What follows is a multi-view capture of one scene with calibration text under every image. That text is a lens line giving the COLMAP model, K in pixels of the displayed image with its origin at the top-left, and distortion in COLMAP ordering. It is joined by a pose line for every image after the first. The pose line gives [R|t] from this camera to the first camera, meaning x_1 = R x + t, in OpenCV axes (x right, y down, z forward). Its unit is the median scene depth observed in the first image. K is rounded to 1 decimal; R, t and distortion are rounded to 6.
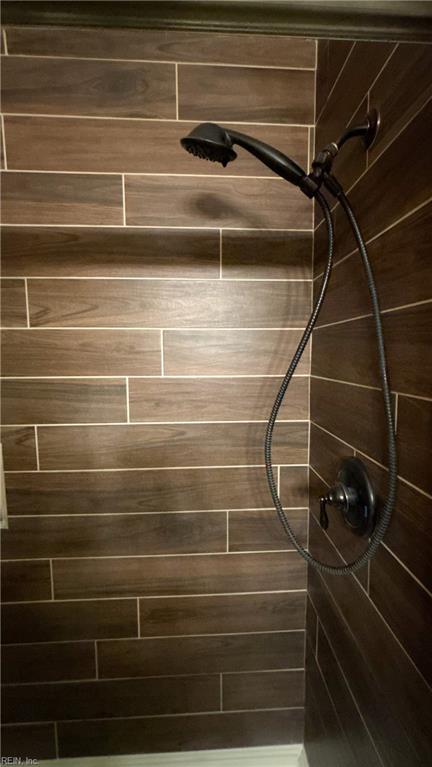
lens RADIAL K [[310.8, 0, 217.0], [0, 310.8, 382.1], [0, 0, 1]] dist [-0.003603, -0.000219]
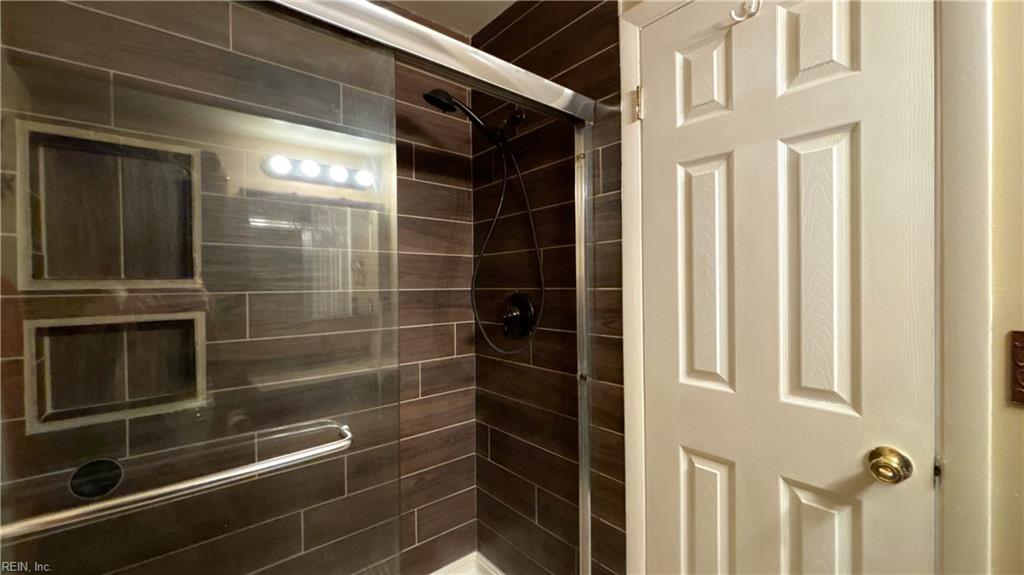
lens RADIAL K [[414.9, 0, 510.8], [0, 414.9, 288.5], [0, 0, 1]] dist [-0.003603, -0.000219]
pose [[0.791046, -0.006779, 0.611719, -0.711979], [0.062314, 0.995630, -0.069548, 0.266029], [-0.608574, 0.093134, 0.788012, -0.571332]]
